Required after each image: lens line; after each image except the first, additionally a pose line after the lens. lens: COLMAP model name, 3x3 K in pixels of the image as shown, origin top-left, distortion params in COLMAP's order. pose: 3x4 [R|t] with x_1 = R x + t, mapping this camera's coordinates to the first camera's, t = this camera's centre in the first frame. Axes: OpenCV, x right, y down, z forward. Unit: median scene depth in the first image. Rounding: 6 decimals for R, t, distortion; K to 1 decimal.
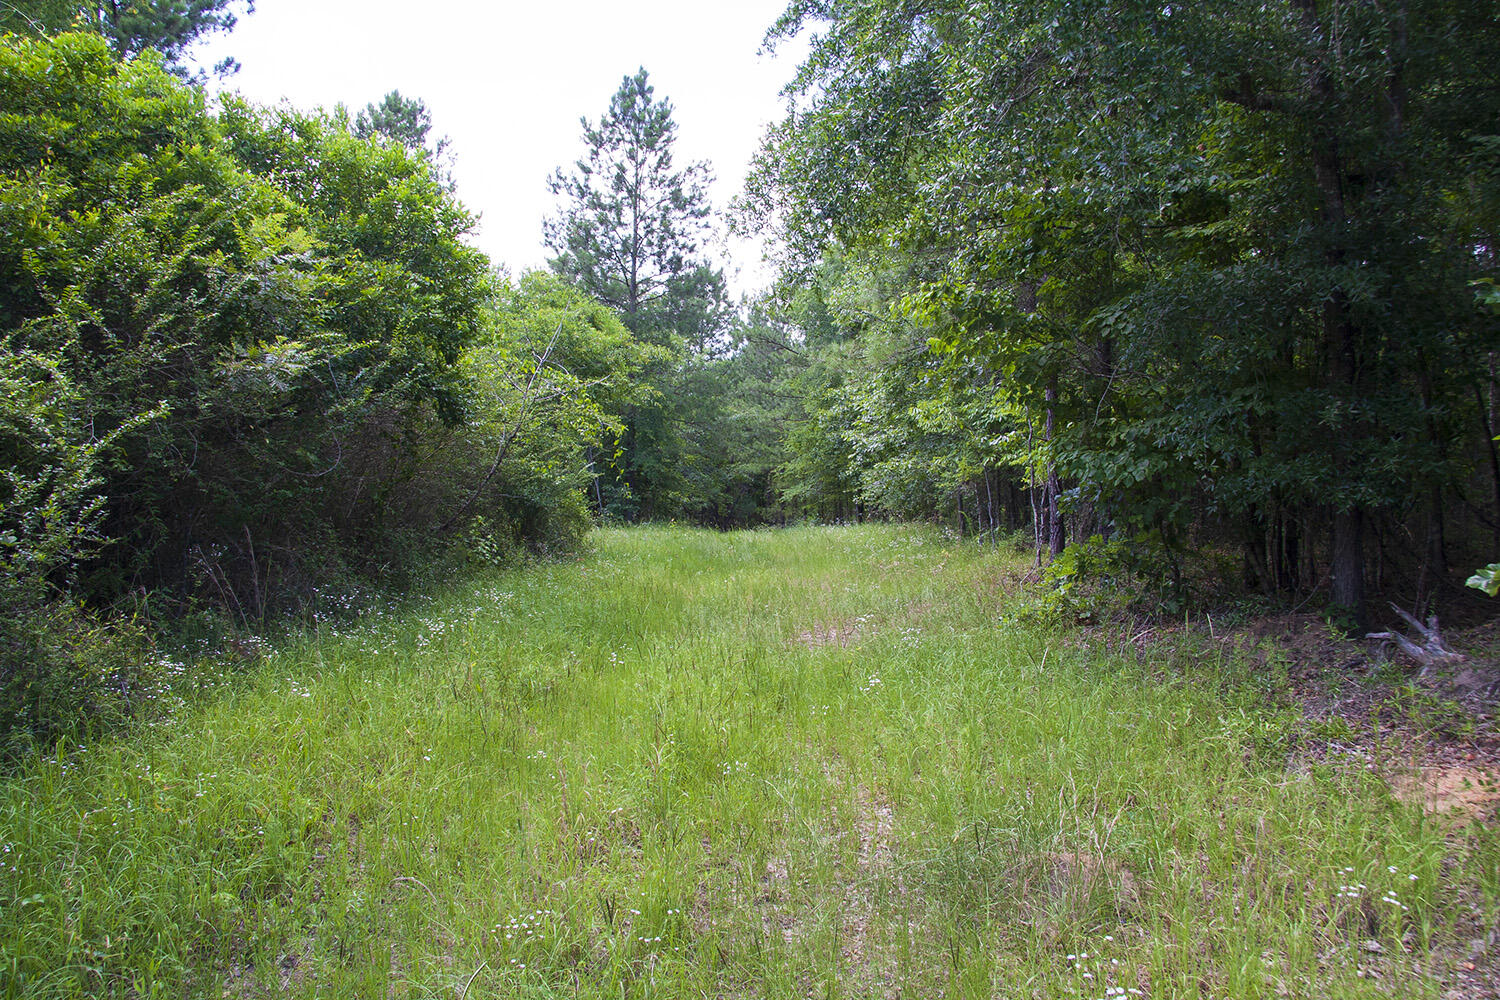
lens RADIAL K [[1158.7, 0, 755.9], [0, 1158.7, 518.8], [0, 0, 1]] dist [-0.184125, 0.155304]
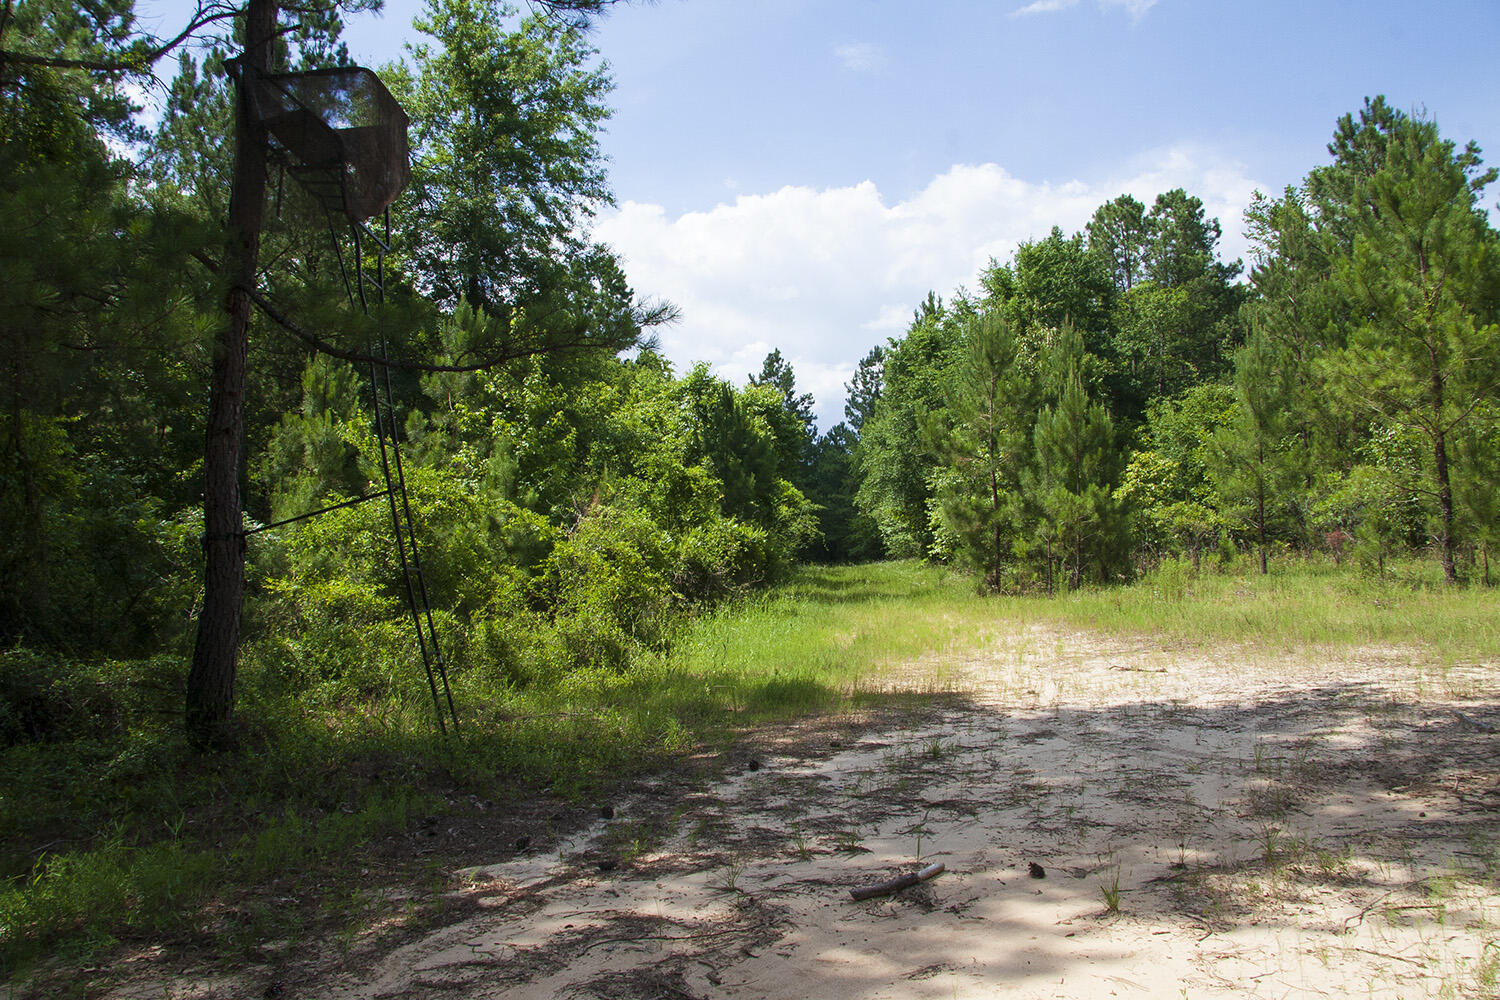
lens RADIAL K [[1158.7, 0, 755.9], [0, 1158.7, 518.8], [0, 0, 1]] dist [-0.184125, 0.155304]
pose [[0.998336, -0.043407, -0.037968, -0.072685], [0.041230, 0.997560, -0.056348, 0.032958], [0.040321, 0.054688, 0.997689, -1.122120]]
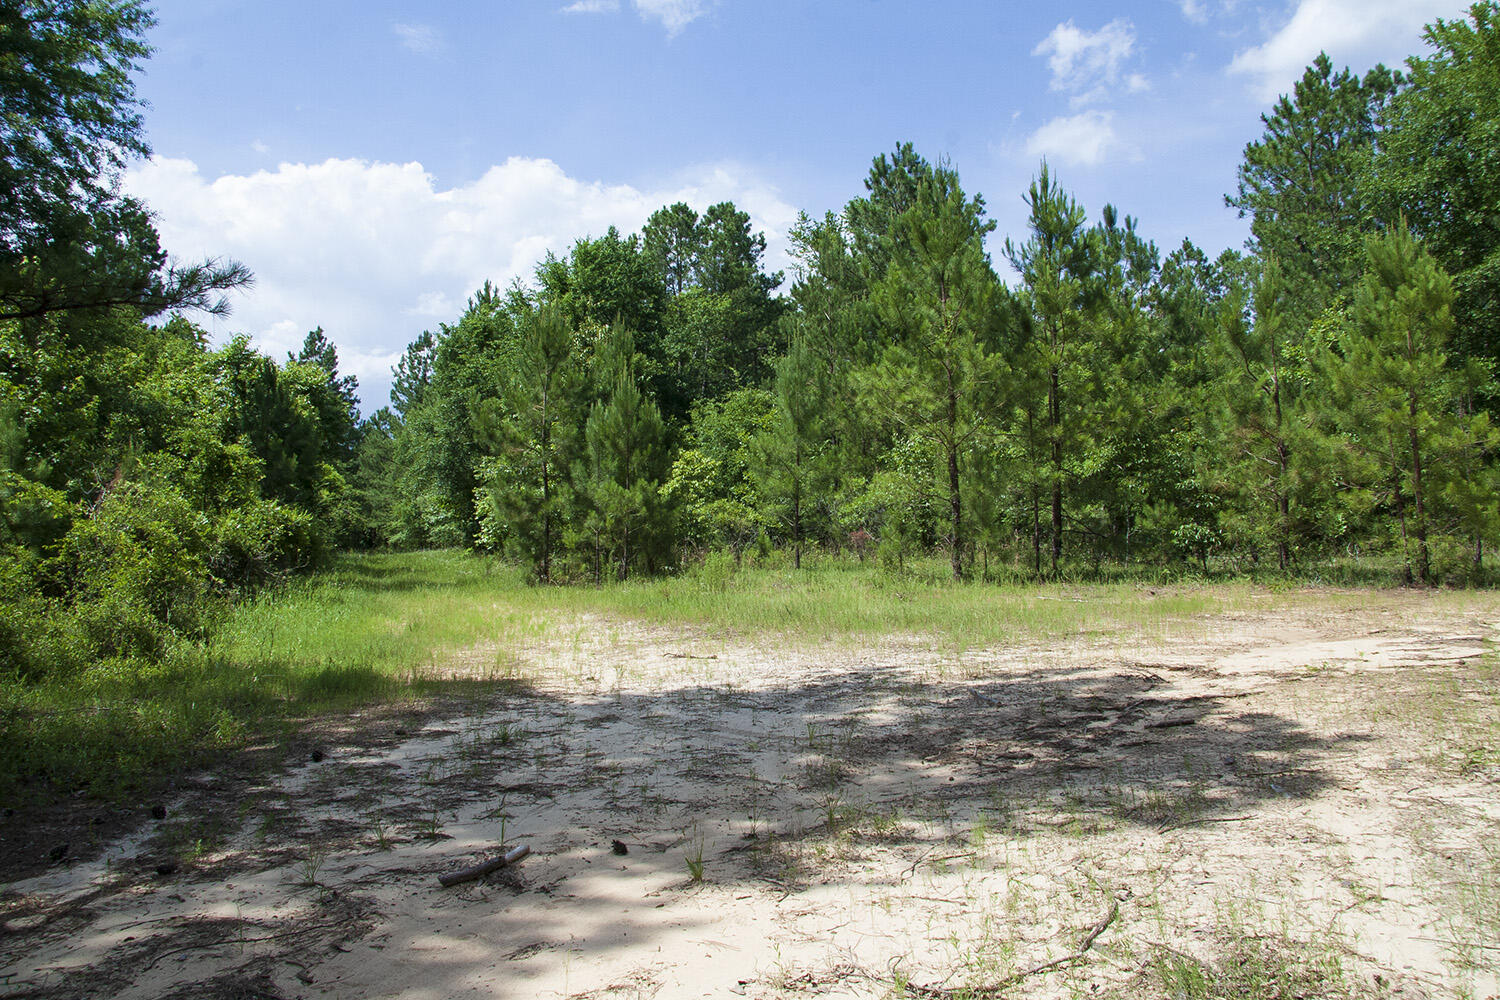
lens RADIAL K [[1152.5, 0, 748.7], [0, 1152.5, 518.7], [0, 0, 1]] dist [-0.185072, 0.150946]
pose [[0.936643, -0.014960, 0.349966, -0.089651], [0.029335, 0.998928, -0.035809, 0.034713], [-0.349055, 0.043806, 0.936078, -1.121437]]
